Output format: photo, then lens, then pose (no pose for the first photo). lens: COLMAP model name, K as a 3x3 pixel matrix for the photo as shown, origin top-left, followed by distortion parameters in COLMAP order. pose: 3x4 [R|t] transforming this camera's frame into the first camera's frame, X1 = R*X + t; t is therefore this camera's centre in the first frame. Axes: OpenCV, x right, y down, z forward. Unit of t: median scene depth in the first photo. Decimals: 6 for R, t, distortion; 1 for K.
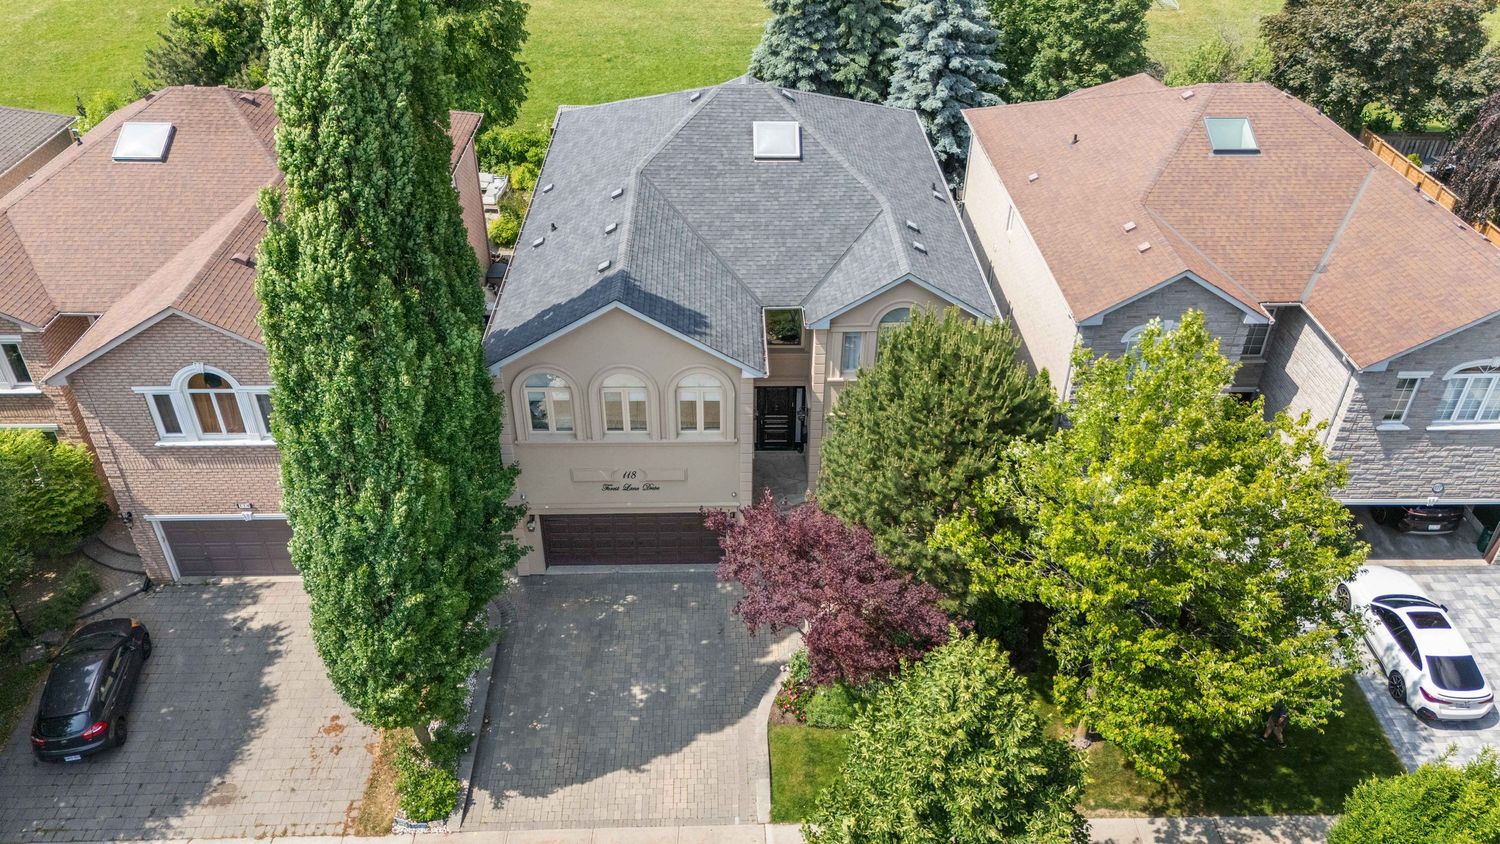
lens RADIAL K [[1103.5, 0, 744.0], [0, 1103.5, 422.6], [0, 0, 1]] dist [0.043817, -0.048580]
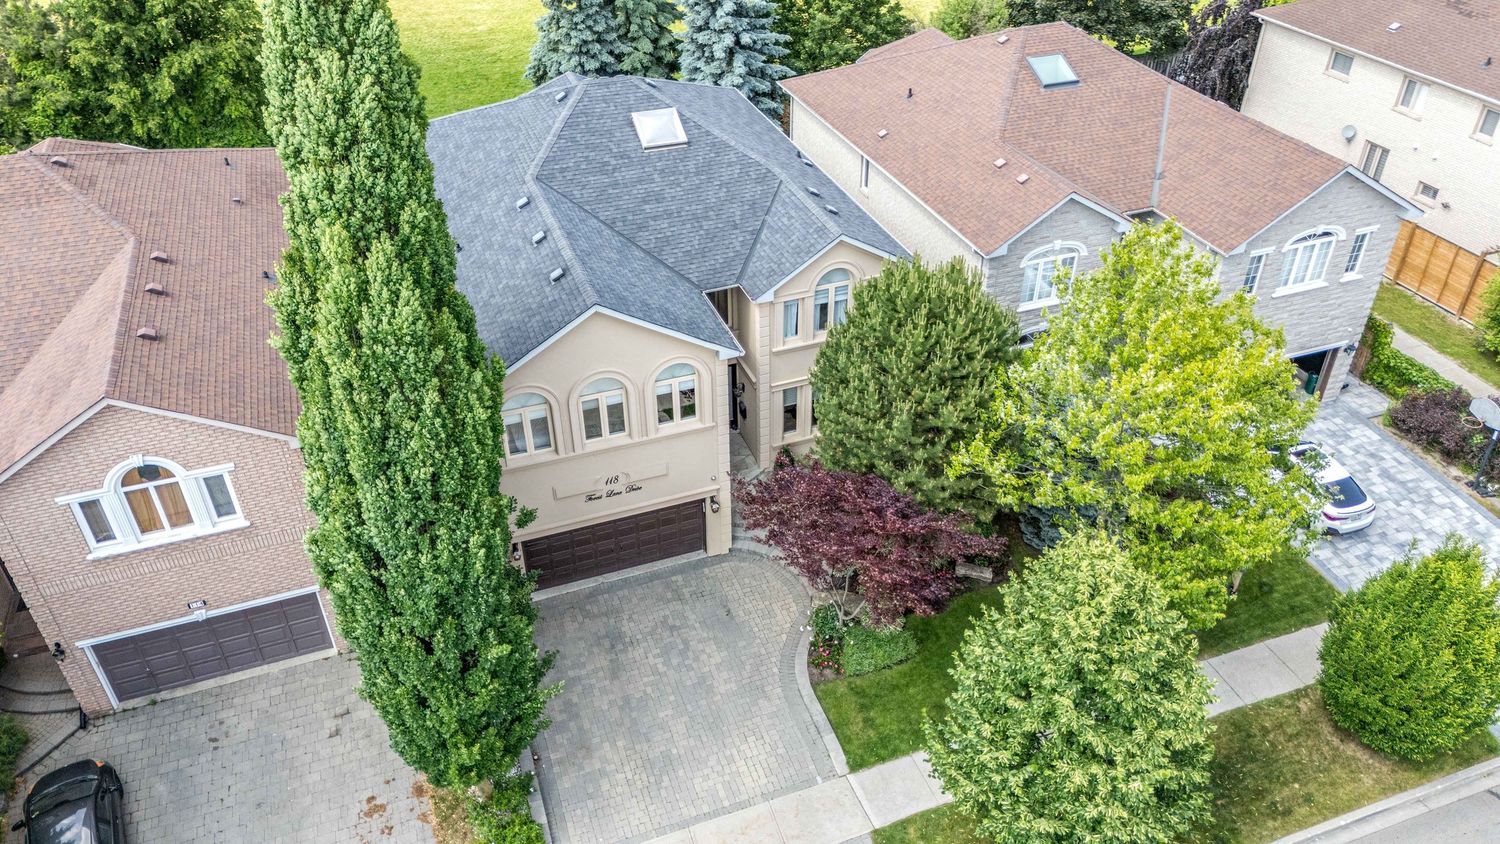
lens RADIAL K [[1103.5, 0, 743.9], [0, 1103.5, 425.6], [0, 0, 1]] dist [0.043817, -0.048580]
pose [[0.947339, -0.199205, 0.250731, -0.223415], [0.197169, 0.979798, 0.033480, -0.009847], [-0.252335, 0.017720, 0.967478, 0.013256]]
